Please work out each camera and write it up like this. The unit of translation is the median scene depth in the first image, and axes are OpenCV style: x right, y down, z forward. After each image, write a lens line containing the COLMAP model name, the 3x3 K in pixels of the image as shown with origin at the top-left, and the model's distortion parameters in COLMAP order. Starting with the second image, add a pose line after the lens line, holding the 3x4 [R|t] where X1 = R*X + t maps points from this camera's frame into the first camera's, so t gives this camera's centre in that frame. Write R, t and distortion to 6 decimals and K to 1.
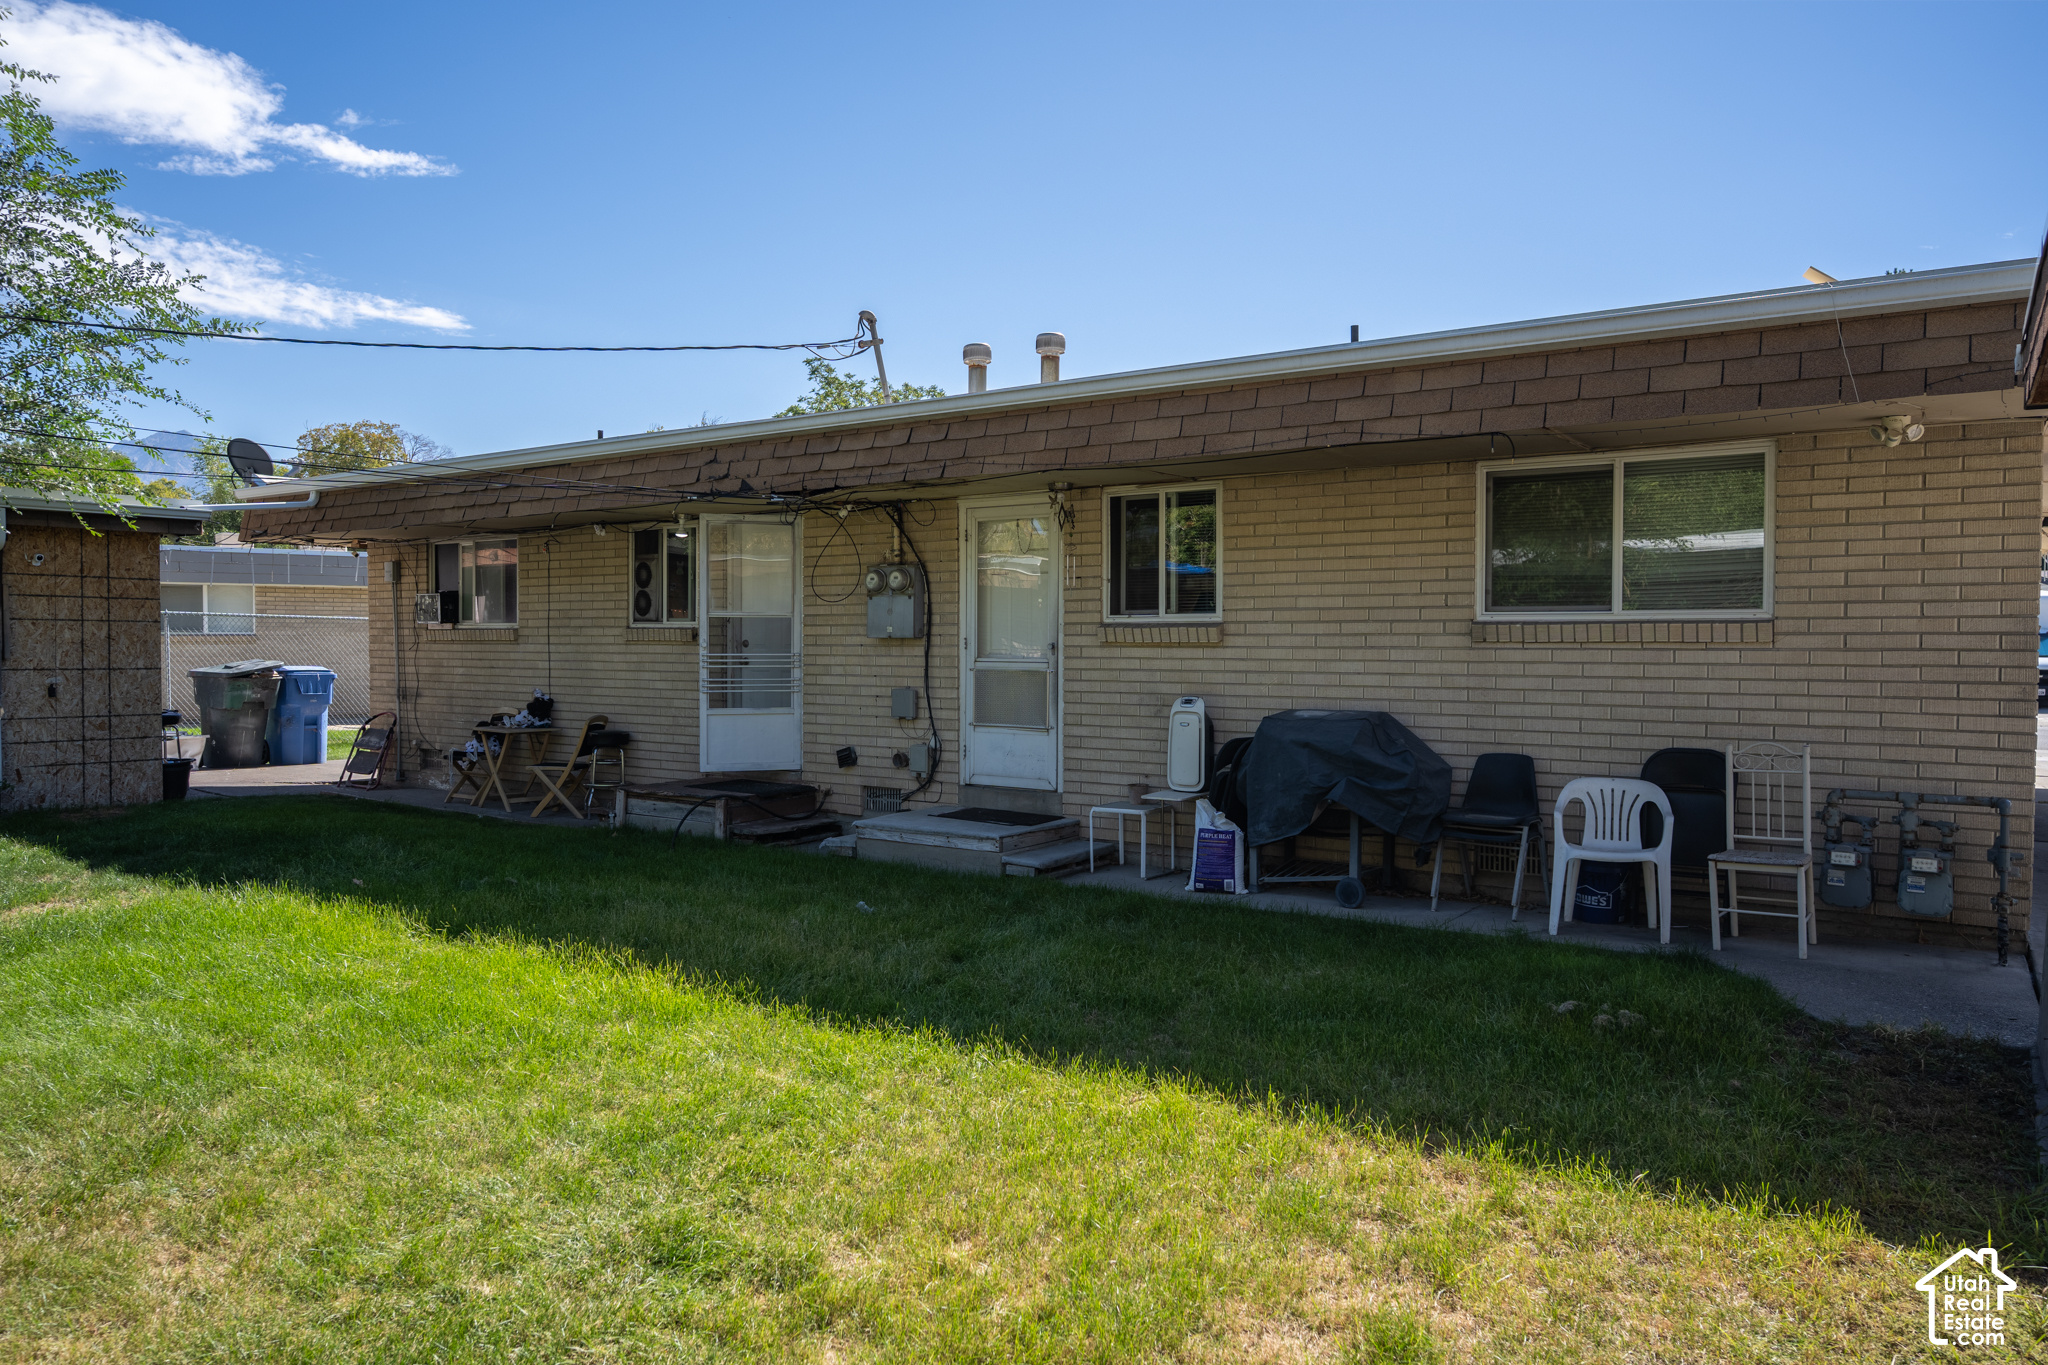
lens RADIAL K [[1358.0, 0, 1024.0], [0, 1358.0, 682.5], [0, 0, 1]] dist [-0.004665, 0.002713]
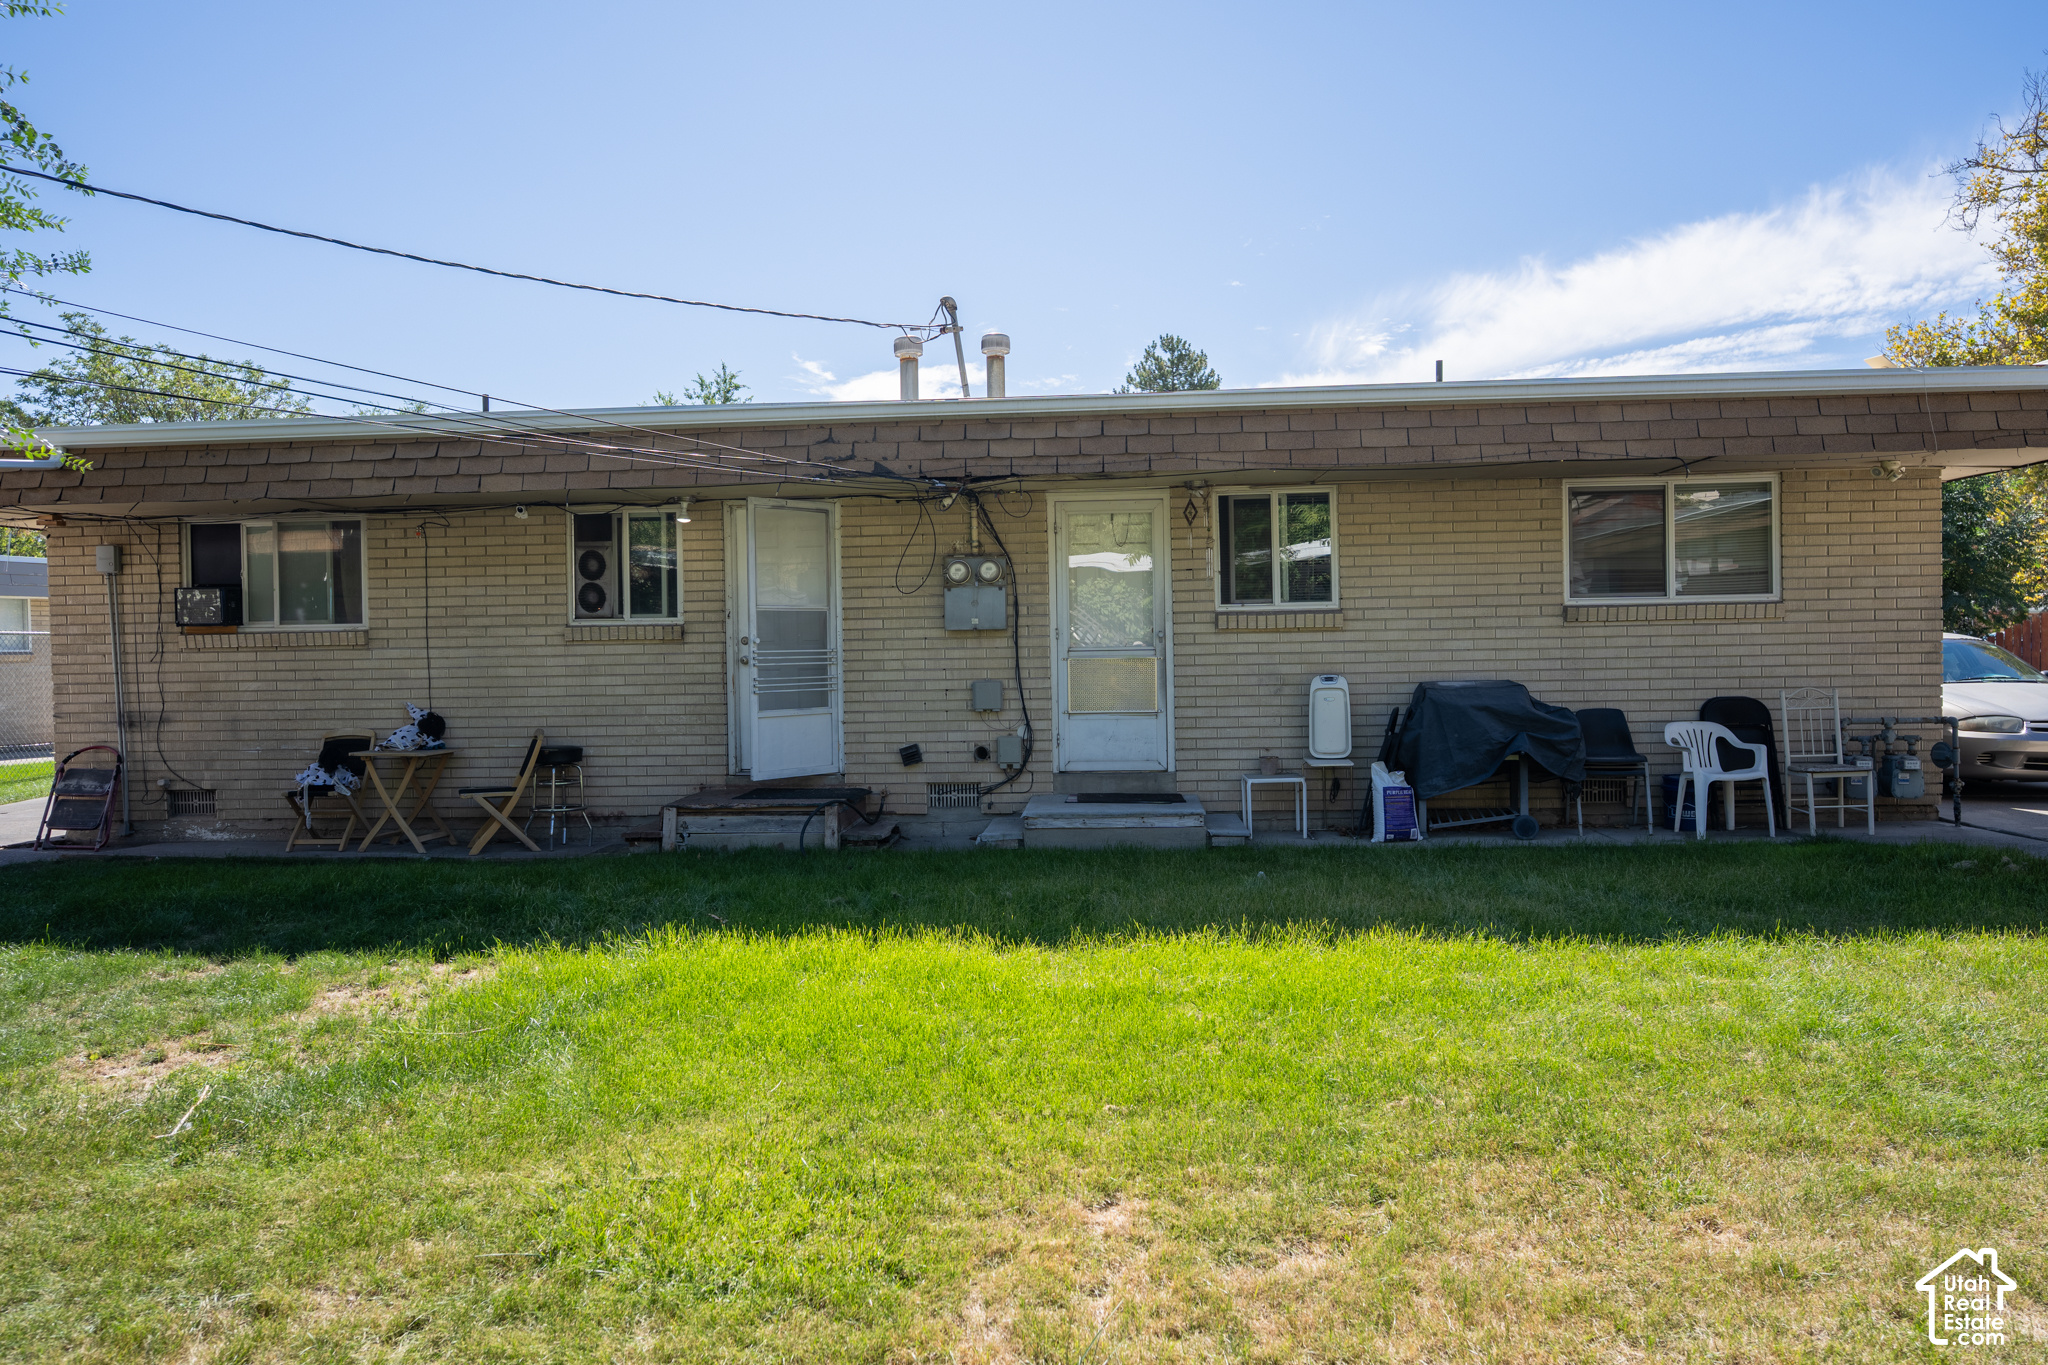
lens RADIAL K [[1358.0, 0, 1024.0], [0, 1358.0, 682.5], [0, 0, 1]] dist [-0.004665, 0.002713]
pose [[0.861810, -0.030960, 0.506286, -0.624516], [0.035289, 0.999377, 0.001043, 0.006248], [-0.506003, 0.016968, 0.862365, 0.143142]]
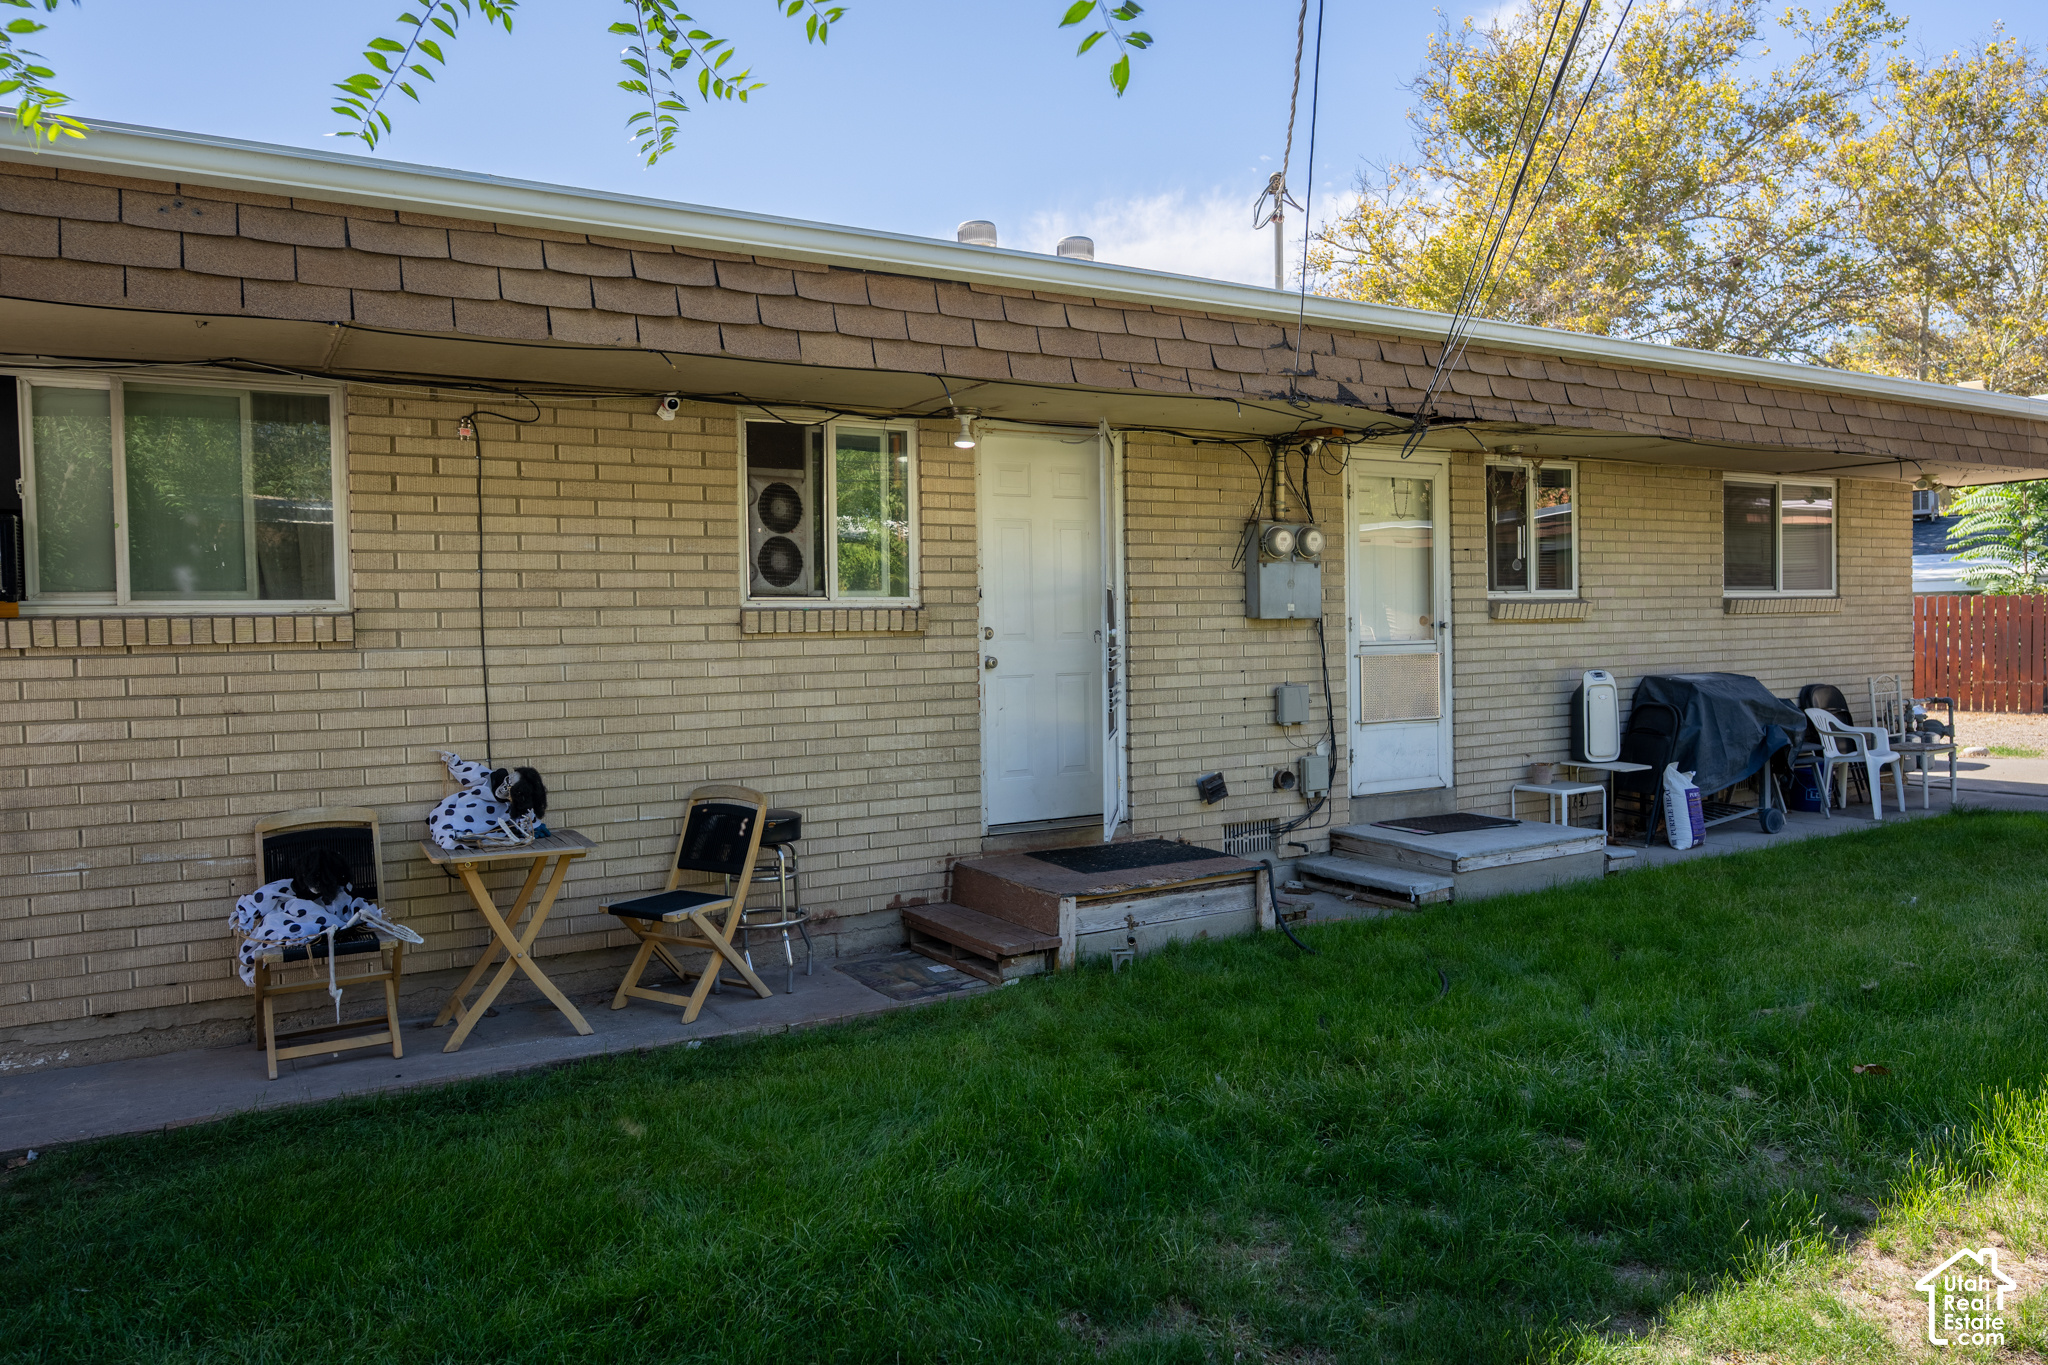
lens RADIAL K [[1358.0, 0, 1024.0], [0, 1358.0, 682.5], [0, 0, 1]] dist [-0.004665, 0.002713]
pose [[0.417208, -0.048775, 0.907501, -0.927612], [0.046761, 0.998388, 0.032162, -0.031389], [-0.907607, 0.029017, 0.418817, 0.898786]]
